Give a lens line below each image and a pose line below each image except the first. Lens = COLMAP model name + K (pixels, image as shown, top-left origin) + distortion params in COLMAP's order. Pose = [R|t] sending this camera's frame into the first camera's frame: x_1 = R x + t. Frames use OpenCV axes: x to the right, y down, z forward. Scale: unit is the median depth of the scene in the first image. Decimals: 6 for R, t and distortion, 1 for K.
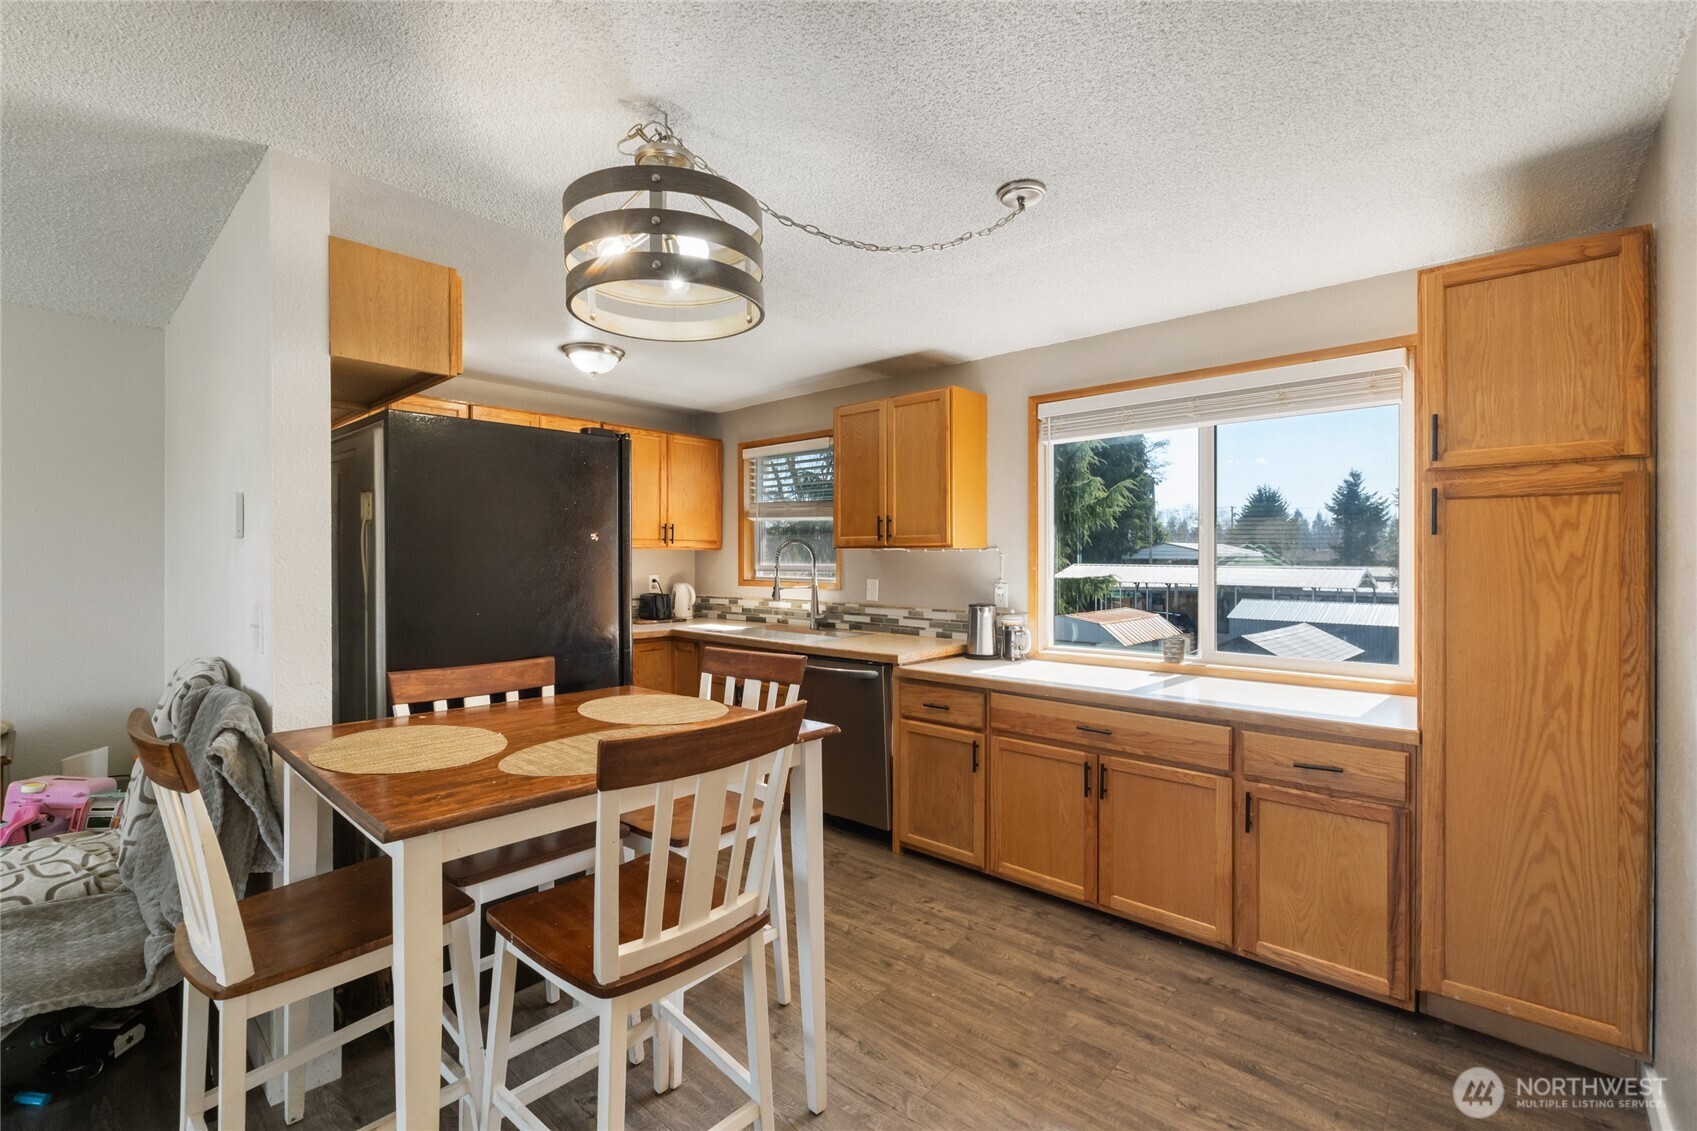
lens RADIAL K [[742.7, 0, 847.9], [0, 742.7, 559.1], [0, 0, 1]] dist [-0.003310, -0.000380]
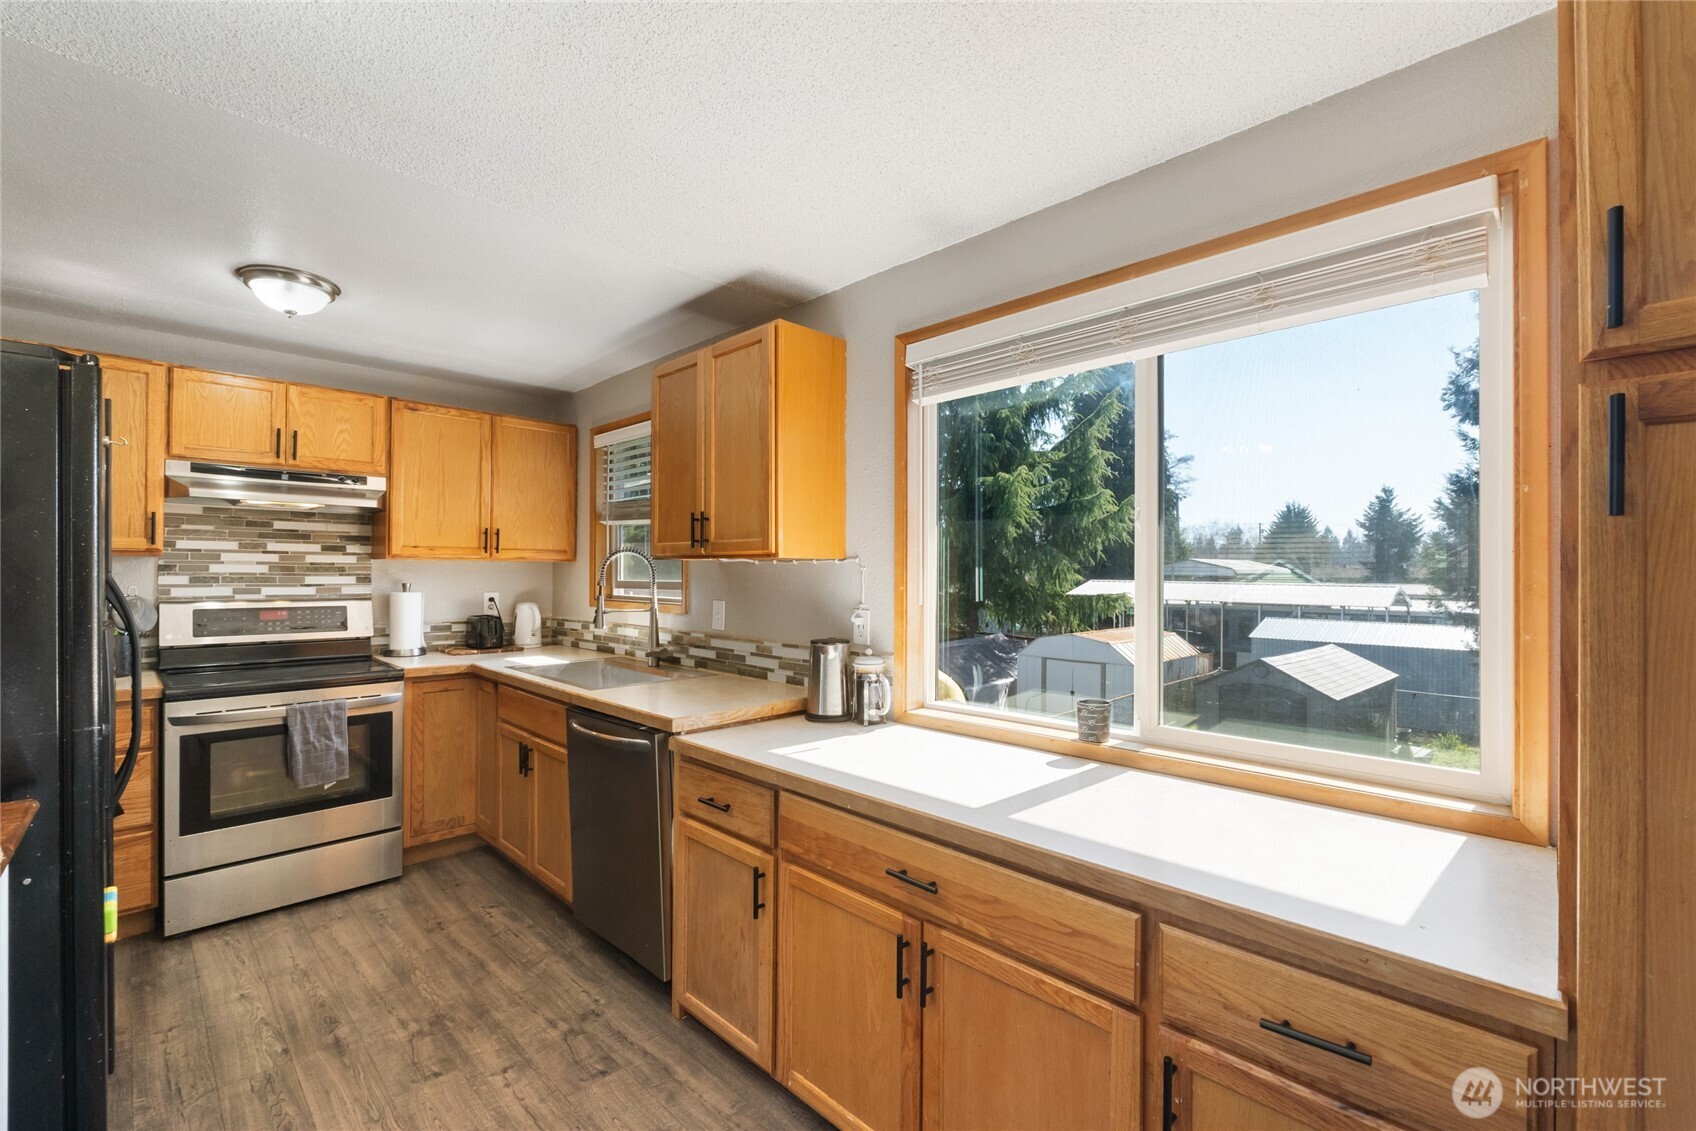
lens RADIAL K [[715.2, 0, 843.4], [0, 715.2, 571.3], [0, 0, 1]] dist [-0.006400, -0.000165]
pose [[0.998650, 0.003962, -0.051784, 0.249009], [-0.004164, 0.999984, -0.003793, -0.000418], [0.051768, 0.004003, 0.998651, 0.372145]]
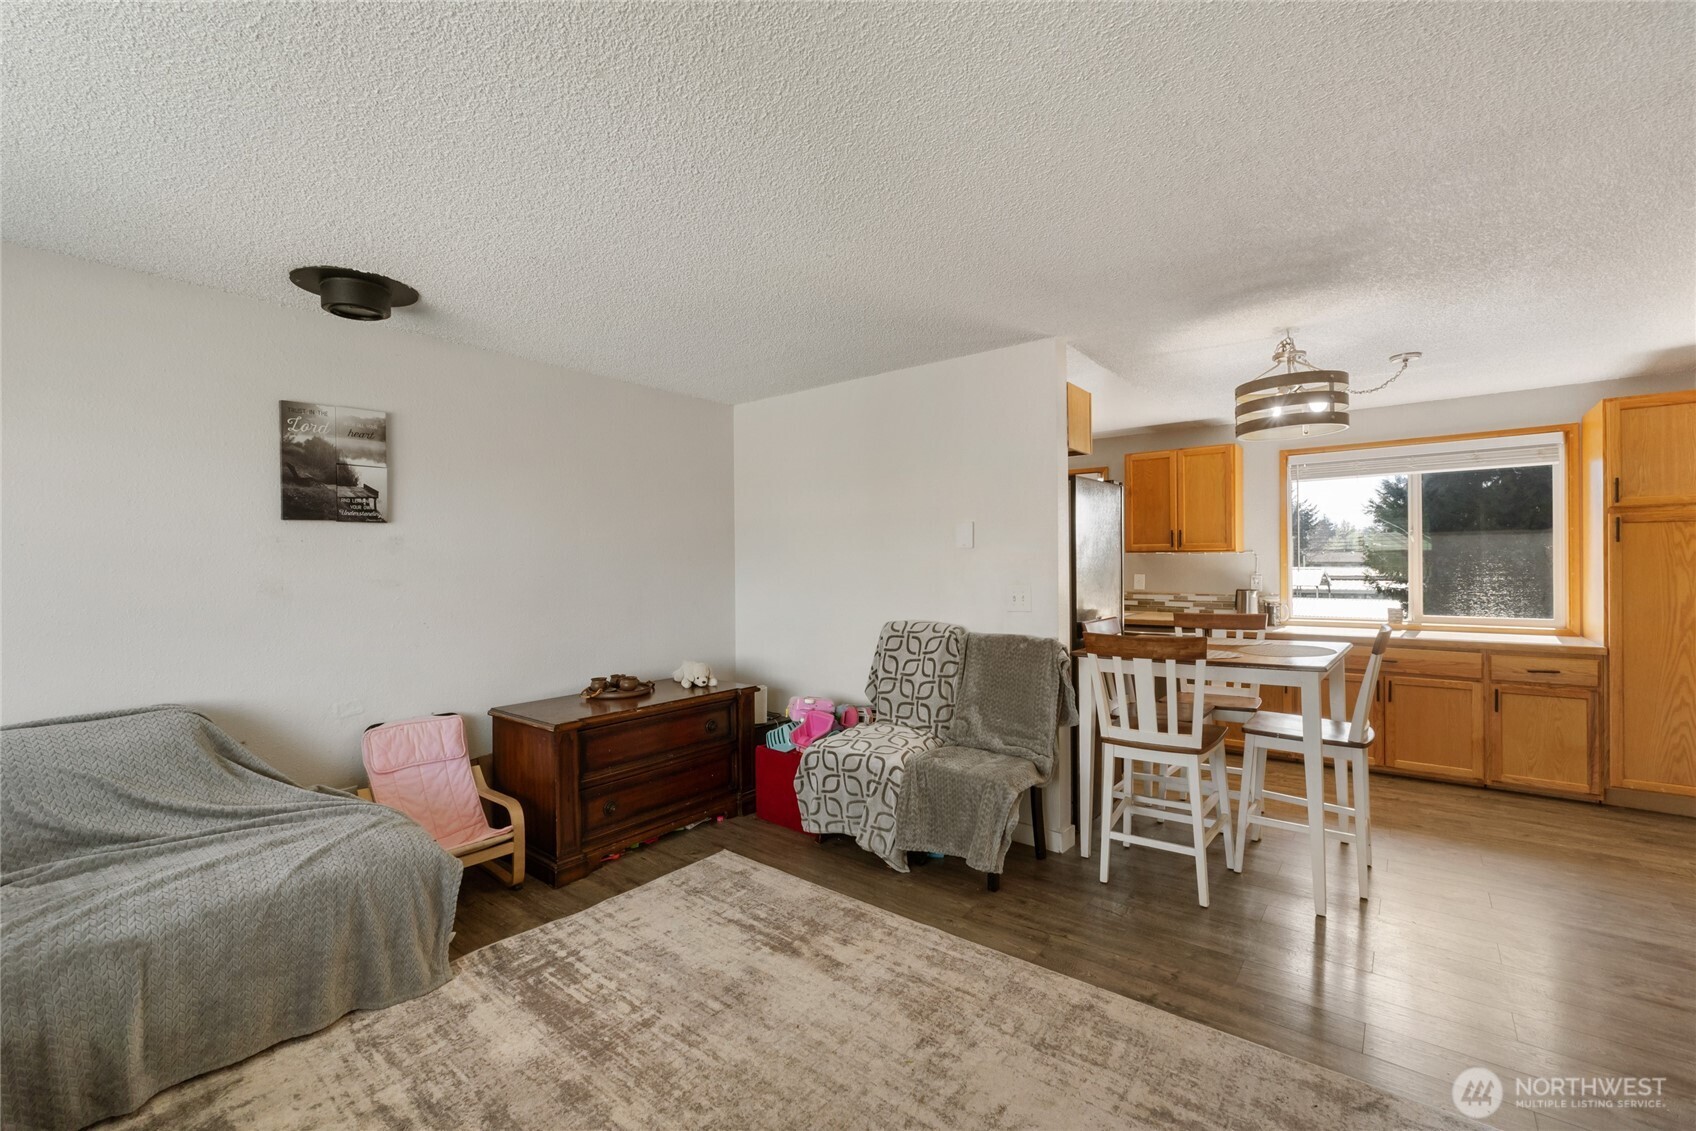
lens RADIAL K [[718.7, 0, 848.0], [0, 718.7, 565.5], [0, 0, 1]] dist [-0.001646, -0.000090]
pose [[0.997845, -0.007796, 0.065144, -0.779566], [0.007761, 0.999970, 0.000788, 0.006308], [-0.065148, -0.000280, 0.997876, -0.420369]]
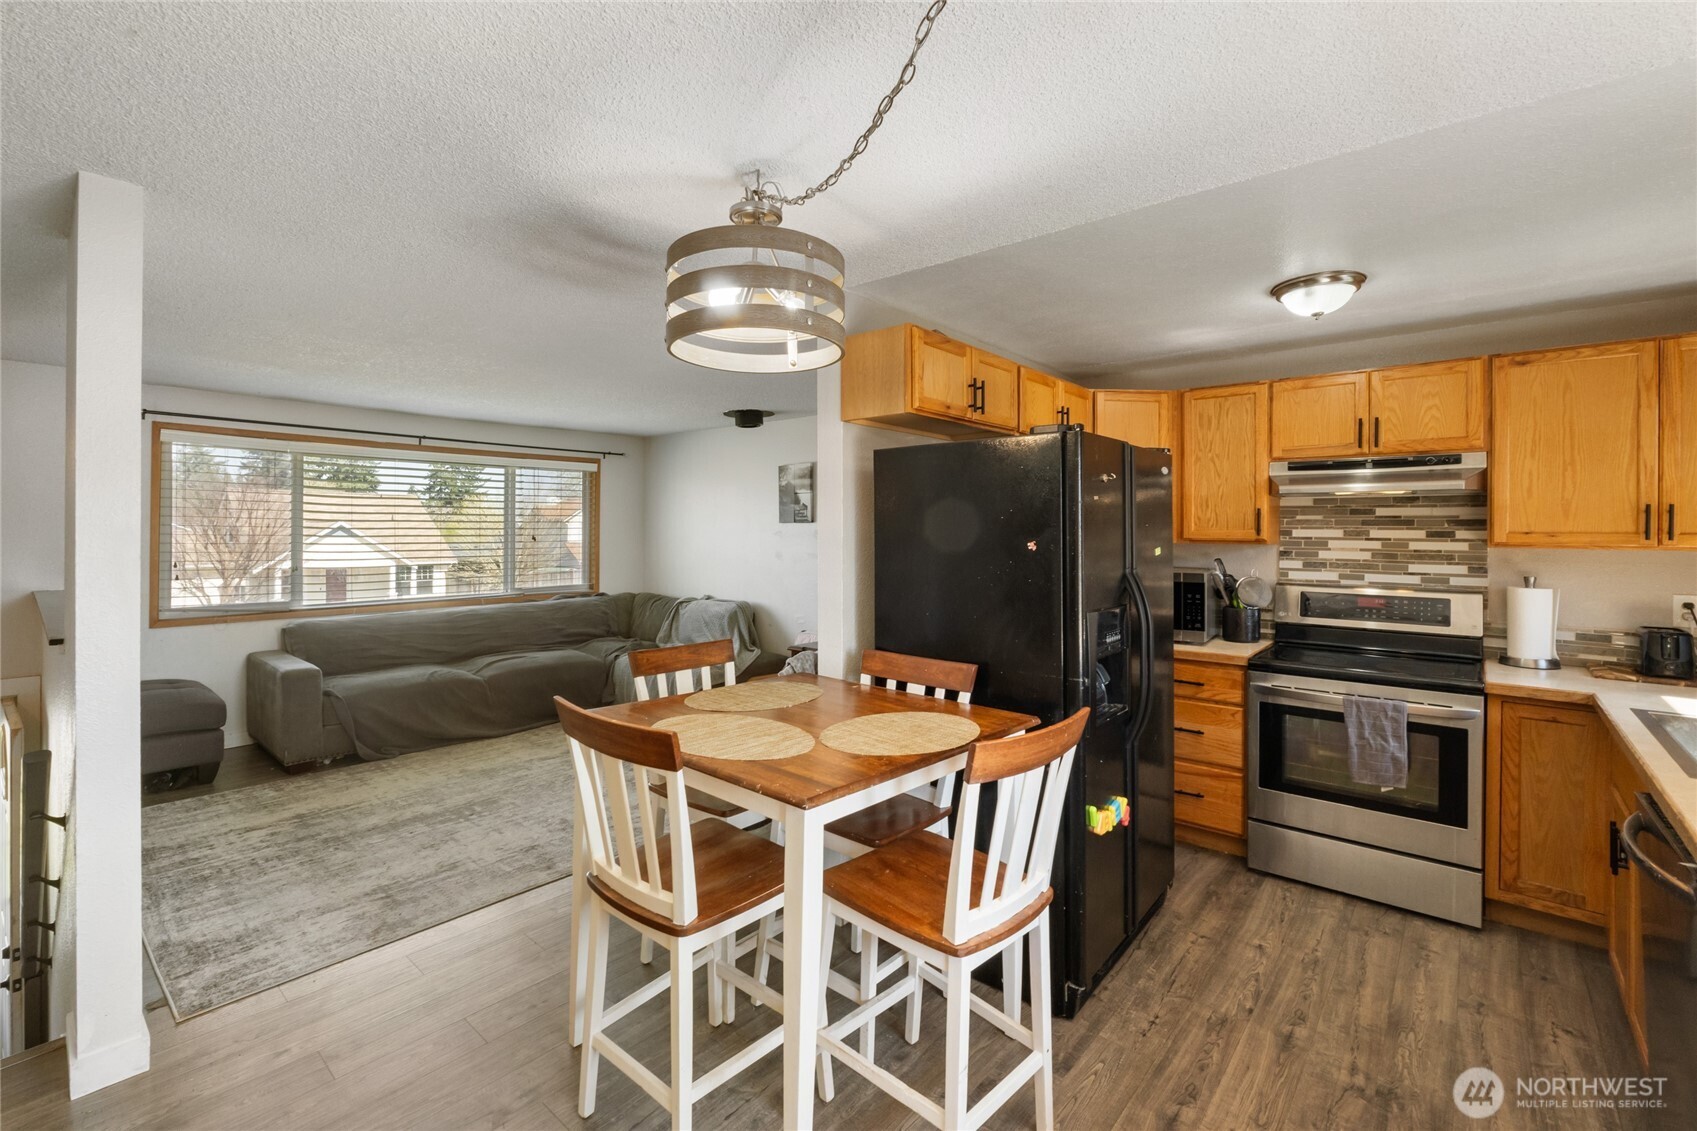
lens RADIAL K [[745.5, 0, 835.2], [0, 745.5, 528.1], [0, 0, 1]] dist [-0.006782, 0.000074]
pose [[0.011101, -0.000983, -0.999938, 0.428090], [-0.005822, 0.999983, -0.001048, -0.037106], [0.999921, 0.005833, 0.011095, 0.556382]]
